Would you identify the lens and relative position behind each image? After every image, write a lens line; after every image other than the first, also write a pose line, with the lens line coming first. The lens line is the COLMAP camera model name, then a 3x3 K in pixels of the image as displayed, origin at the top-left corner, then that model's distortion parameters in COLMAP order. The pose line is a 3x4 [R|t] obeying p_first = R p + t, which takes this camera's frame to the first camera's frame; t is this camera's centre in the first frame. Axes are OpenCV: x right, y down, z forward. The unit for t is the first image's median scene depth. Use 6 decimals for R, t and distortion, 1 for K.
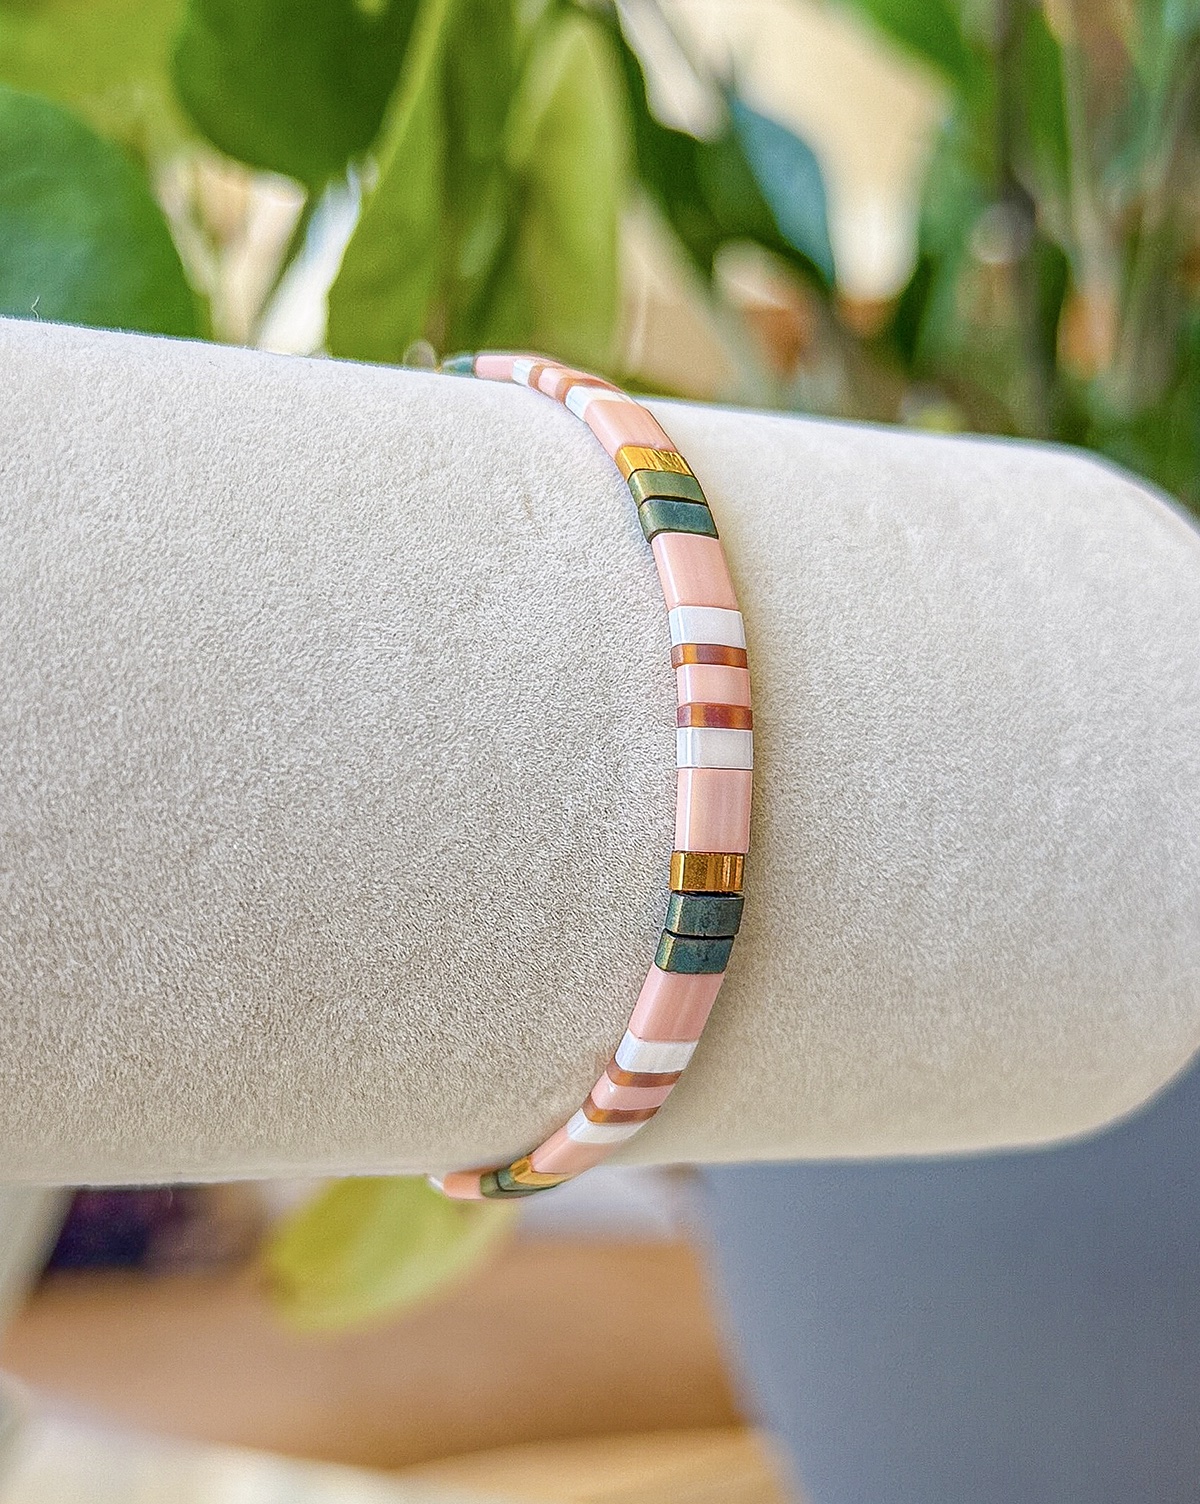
lens RADIAL K [[2707.7, 0, 569.8], [0, 2707.7, 748.4], [0, 0, 1]] dist [0.033109, 0.109151]
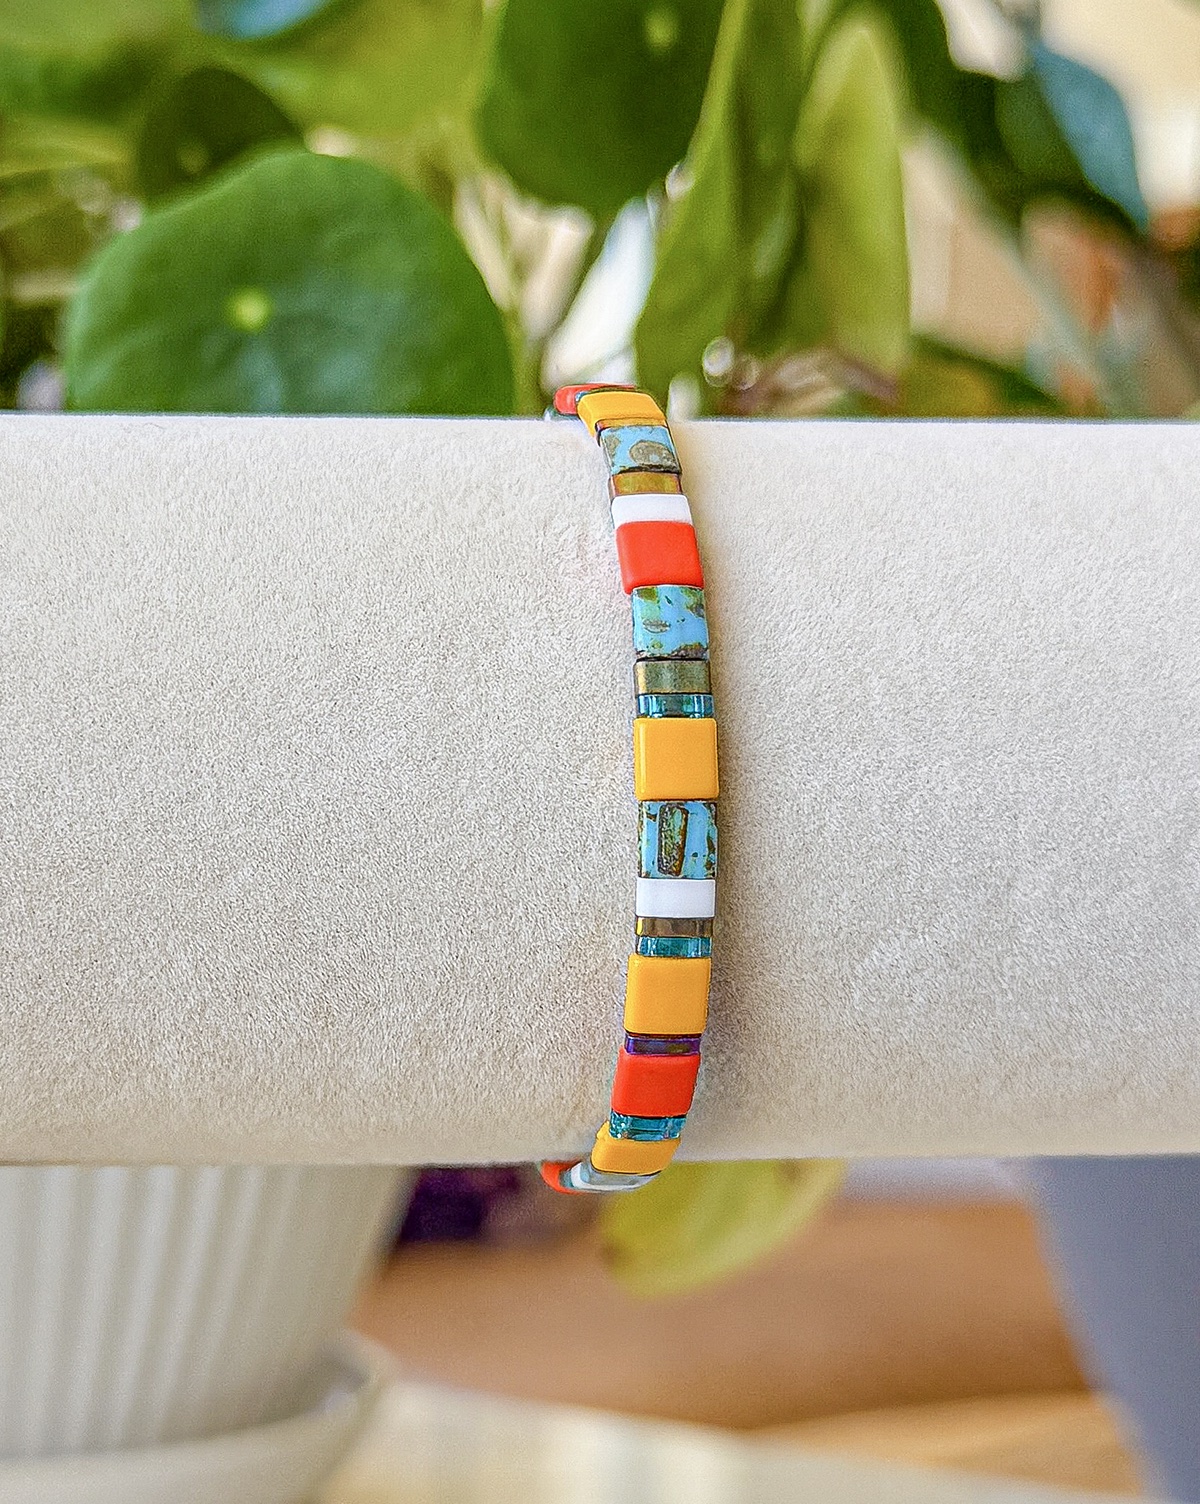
lens RADIAL K [[2672.5, 0, 556.5], [0, 2672.5, 830.5], [0, 0, 1]] dist [0.047829, 0.066543]
pose [[0.910769, -0.031125, -0.411741, 0.332883], [0.045532, 0.998644, 0.025226, -0.002595], [0.410398, -0.041723, 0.910951, 0.016192]]
